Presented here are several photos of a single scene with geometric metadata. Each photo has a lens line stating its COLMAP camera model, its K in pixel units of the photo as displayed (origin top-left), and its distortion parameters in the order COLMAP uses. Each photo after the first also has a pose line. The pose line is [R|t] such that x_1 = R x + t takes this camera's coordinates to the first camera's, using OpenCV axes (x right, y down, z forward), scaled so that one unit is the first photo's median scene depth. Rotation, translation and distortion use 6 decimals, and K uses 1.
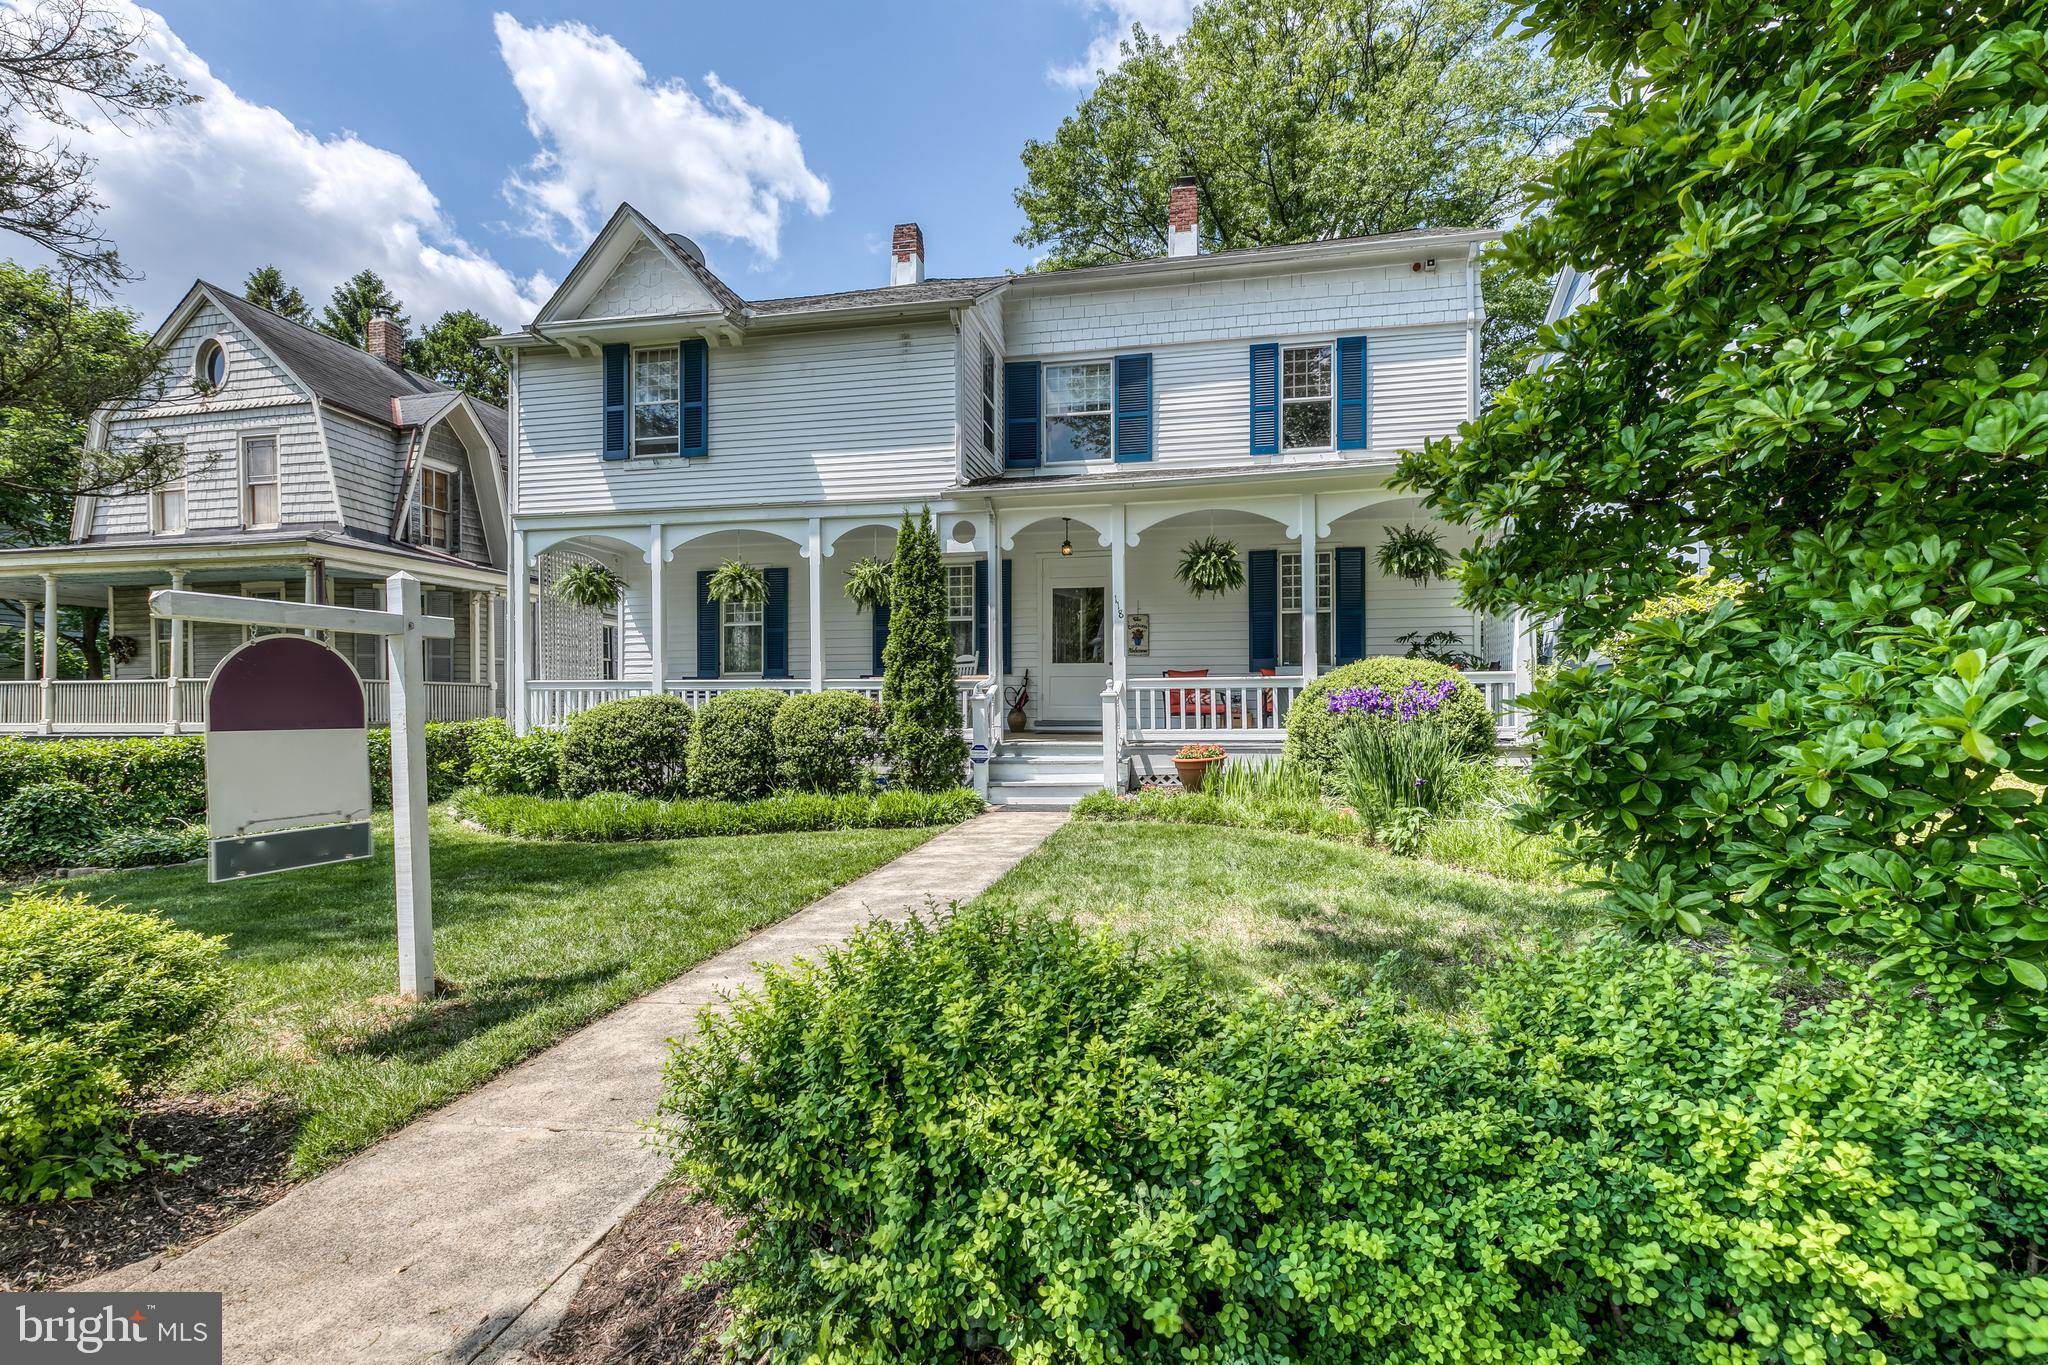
lens RADIAL K [[924.8, 0, 863.4], [0, 924.8, 687.8], [0, 0, 1]] dist [0.008198, -0.000137]
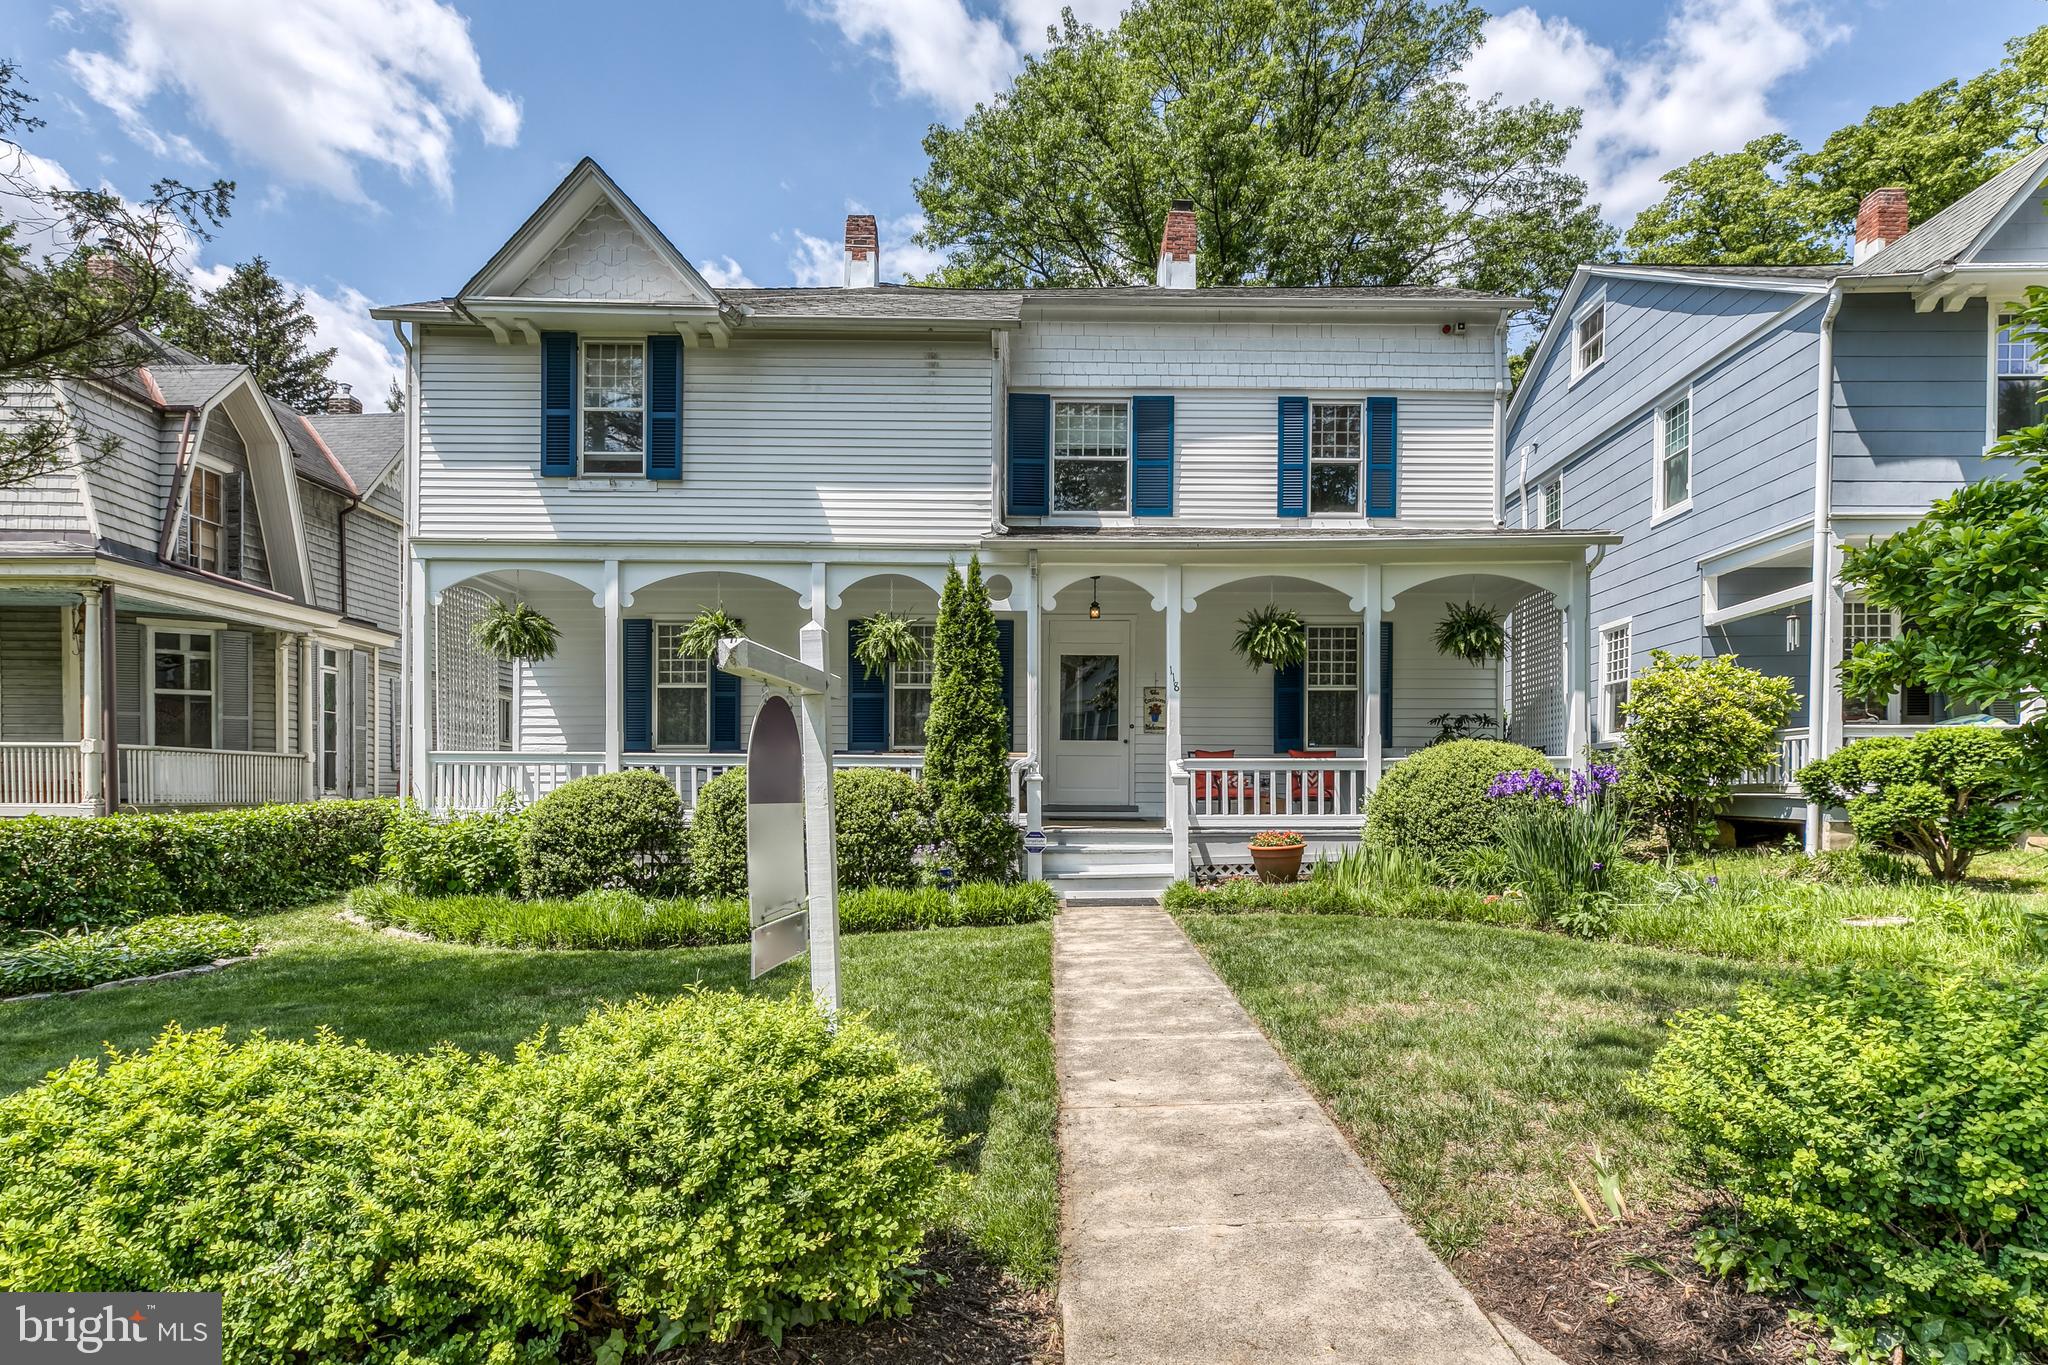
lens RADIAL K [[1118.8, 0, 879.8], [0, 1118.8, 778.4], [0, 0, 1]] dist [0.007493, -0.001740]
pose [[0.978577, 0.009932, 0.205643, -0.197456], [-0.011998, 0.999889, 0.008804, 0.002710], [-0.205533, -0.011083, 0.978588, -0.007692]]
